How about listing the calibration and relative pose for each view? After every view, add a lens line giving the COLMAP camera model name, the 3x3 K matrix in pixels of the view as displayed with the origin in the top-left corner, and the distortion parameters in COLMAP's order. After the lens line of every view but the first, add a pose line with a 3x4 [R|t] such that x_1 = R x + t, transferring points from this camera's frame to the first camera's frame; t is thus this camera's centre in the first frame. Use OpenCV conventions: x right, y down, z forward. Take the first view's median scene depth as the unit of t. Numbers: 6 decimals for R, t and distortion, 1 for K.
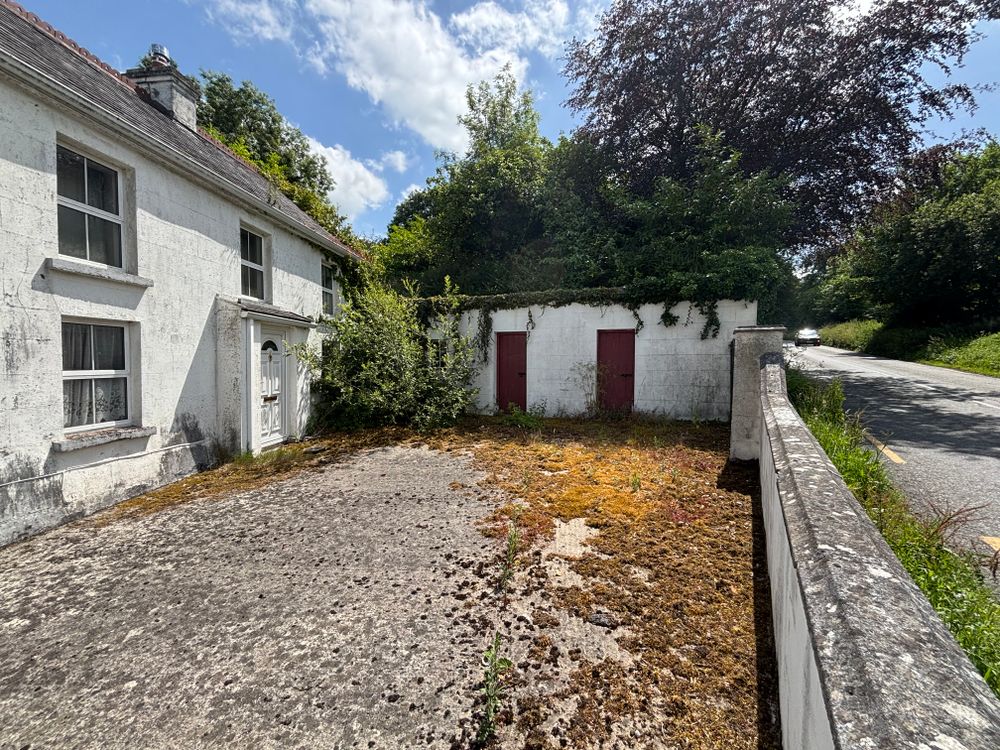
lens RADIAL K [[406.1, 0, 504.9], [0, 406.1, 372.8], [0, 0, 1]] dist [-0.001066, 0.001368]
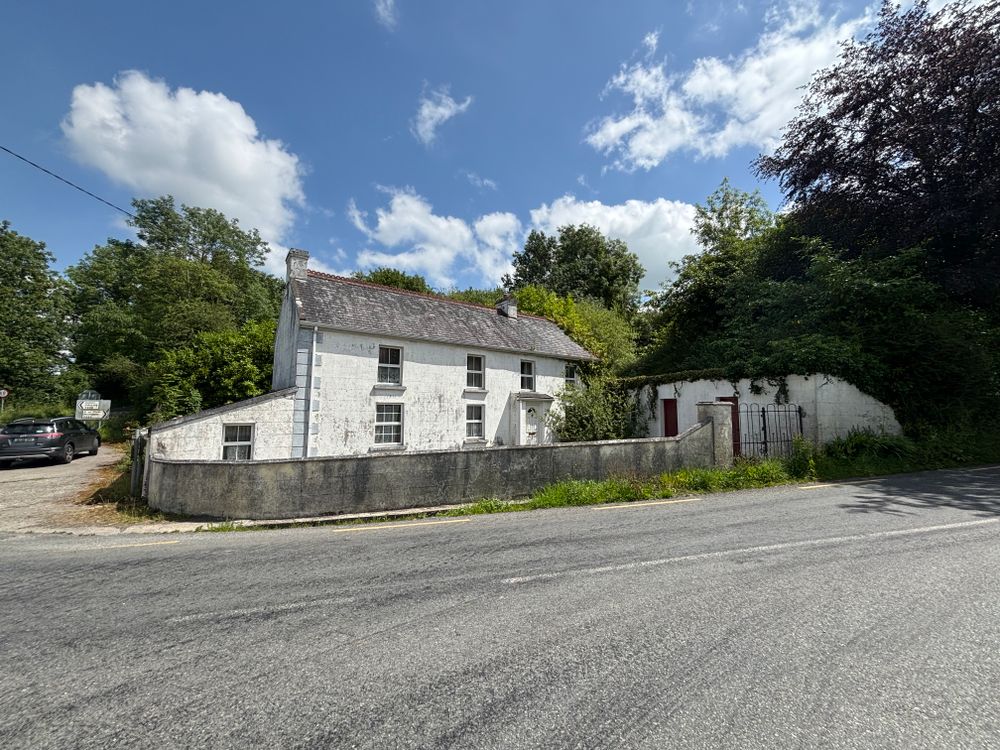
lens RADIAL K [[406.1, 0, 499.5], [0, 406.1, 376.9], [0, 0, 1]] dist [-0.001066, 0.001368]
pose [[0.671189, -0.062724, -0.738627, 1.154691], [-0.027989, 0.993559, -0.109807, 0.001466], [0.740757, 0.094375, 0.665110, -0.777709]]
